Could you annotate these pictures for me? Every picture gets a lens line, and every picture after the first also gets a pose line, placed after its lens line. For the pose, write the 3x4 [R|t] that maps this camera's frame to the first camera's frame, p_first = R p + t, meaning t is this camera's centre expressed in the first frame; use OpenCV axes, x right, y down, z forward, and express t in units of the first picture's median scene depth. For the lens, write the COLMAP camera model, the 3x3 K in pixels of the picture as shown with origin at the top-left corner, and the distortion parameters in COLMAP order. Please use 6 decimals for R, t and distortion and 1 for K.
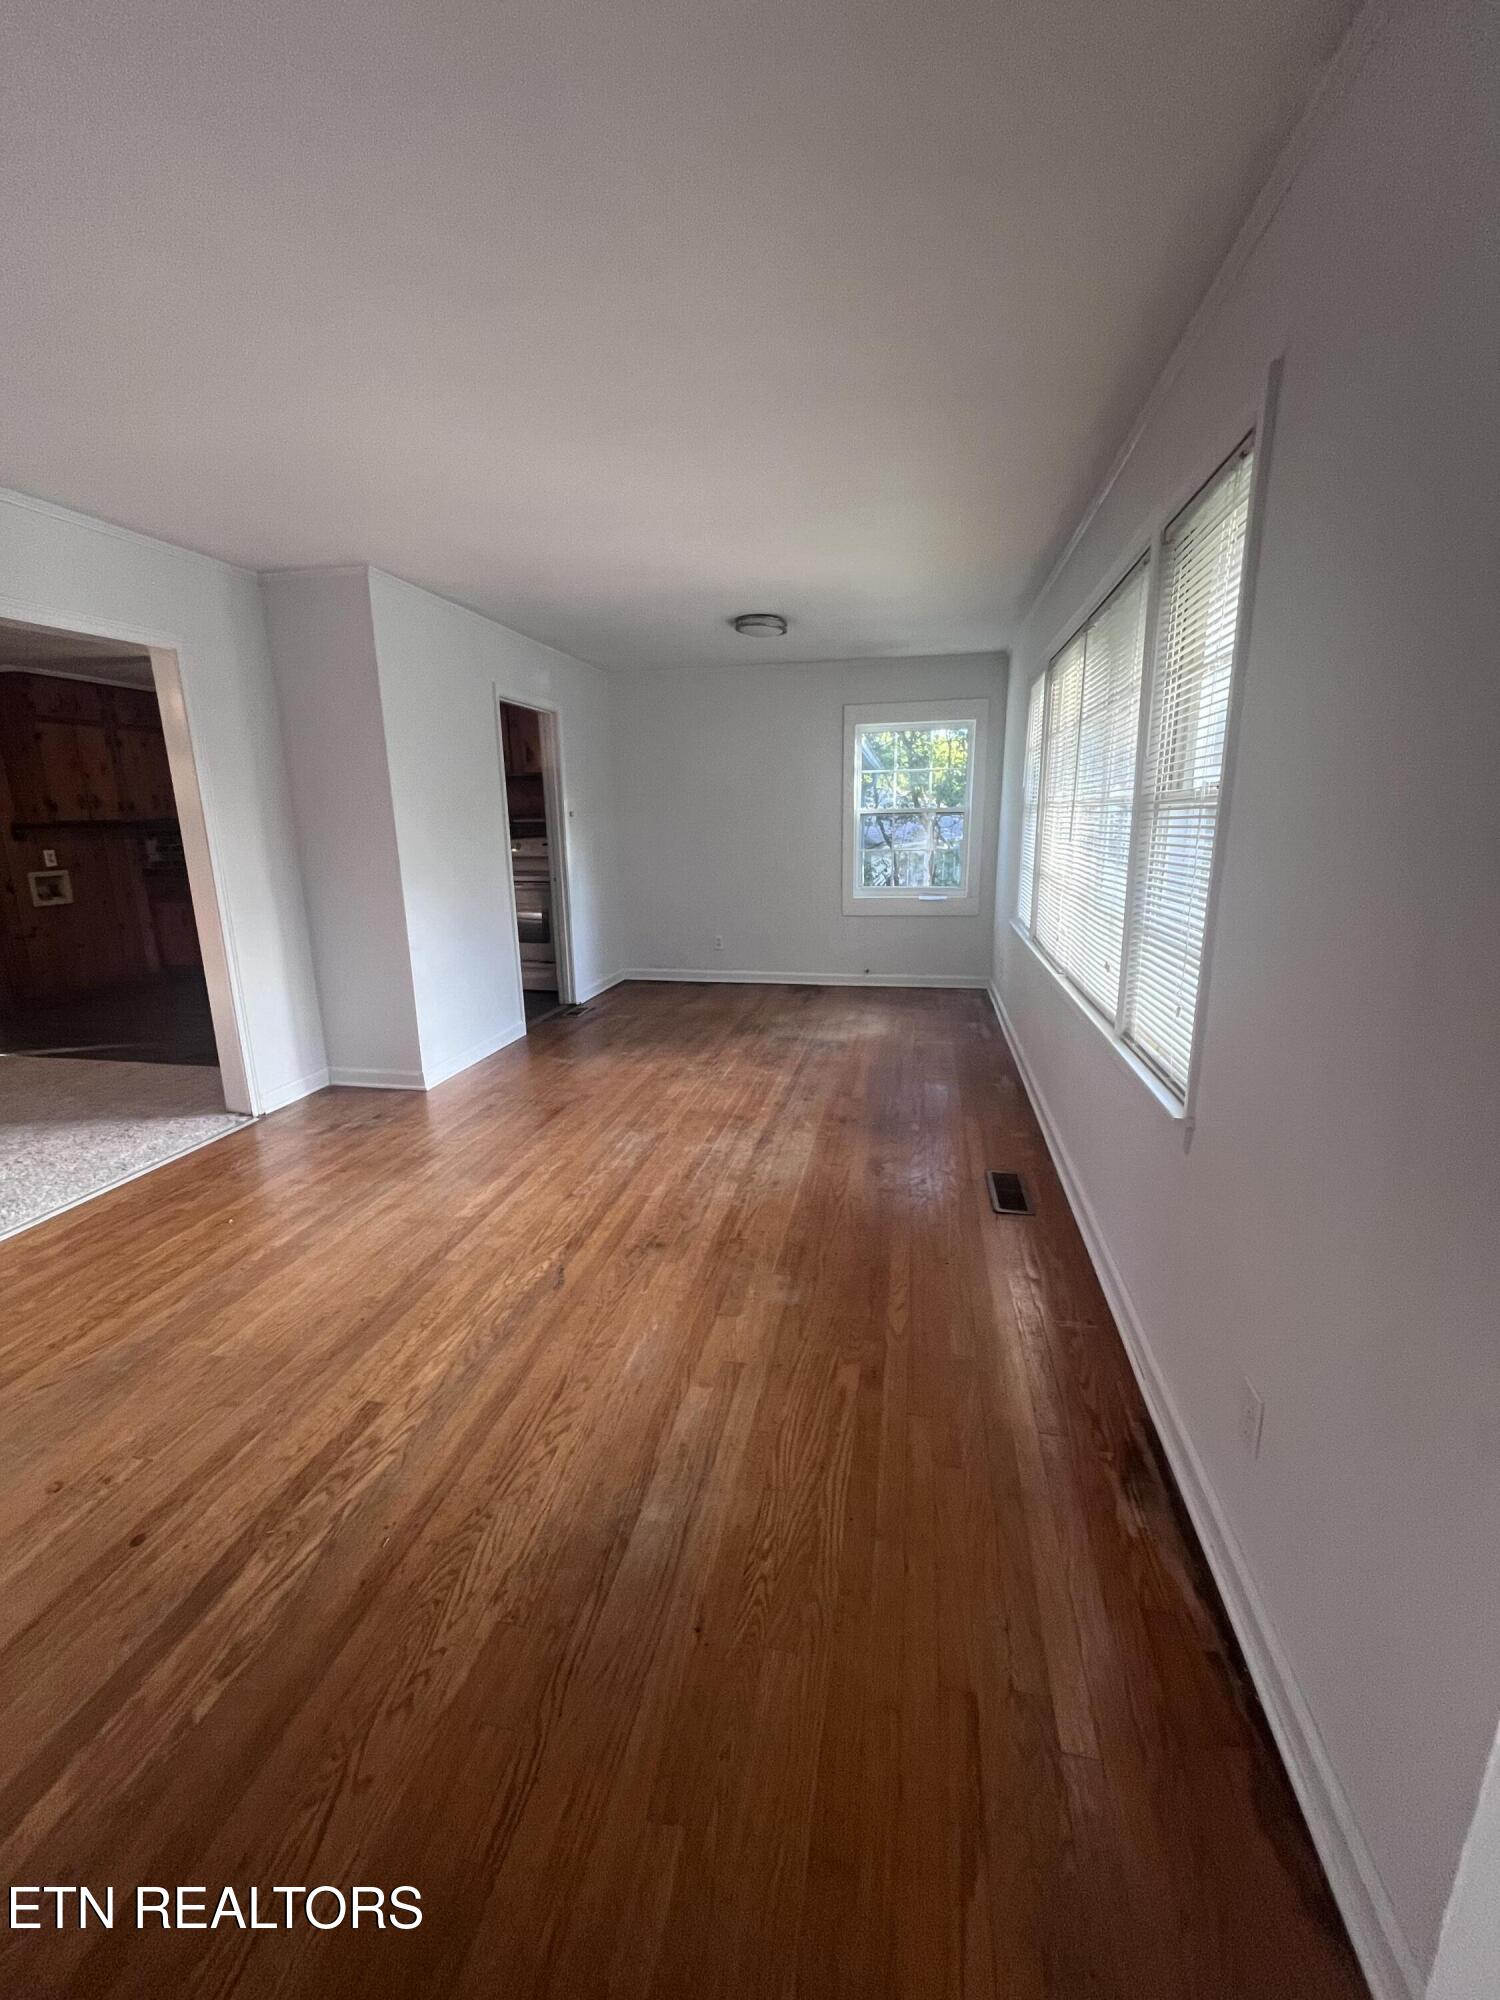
lens RADIAL K [[808.1, 0, 751.4], [0, 808.1, 1003.6], [0, 0, 1]] dist [-0.001981, -0.001229]
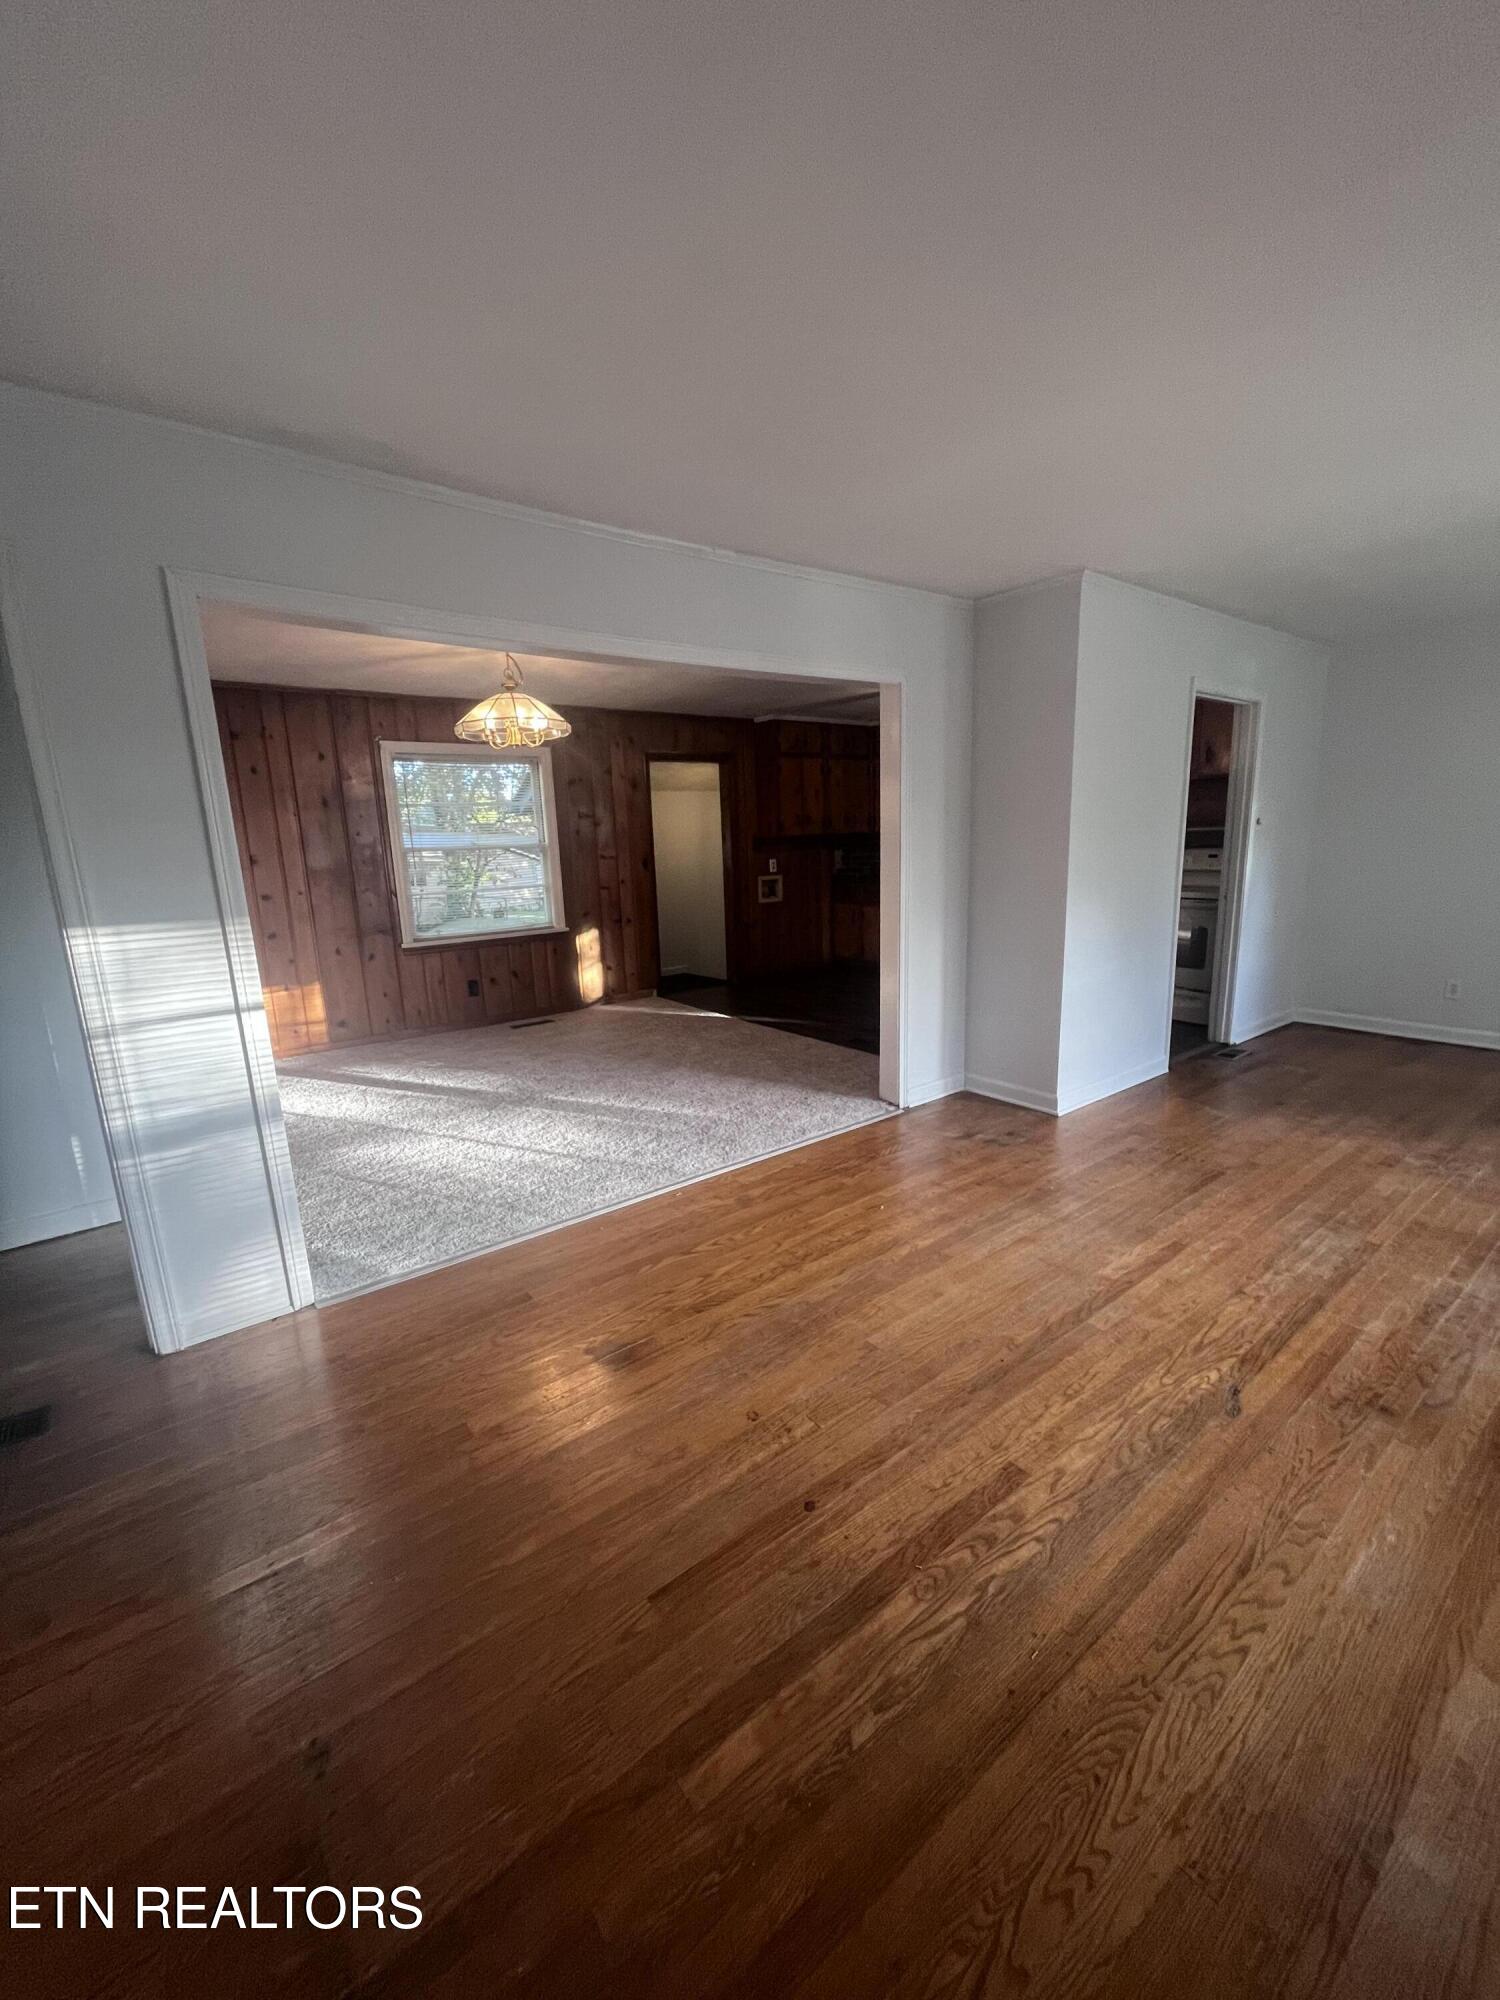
lens RADIAL K [[808.1, 0, 749.2], [0, 808.1, 1005.0], [0, 0, 1]] dist [-0.001981, -0.001229]
pose [[0.753077, 0.123579, -0.646222, -0.093678], [-0.128334, 0.990926, 0.039943, -0.016355], [0.645295, 0.052852, 0.762103, 0.037734]]
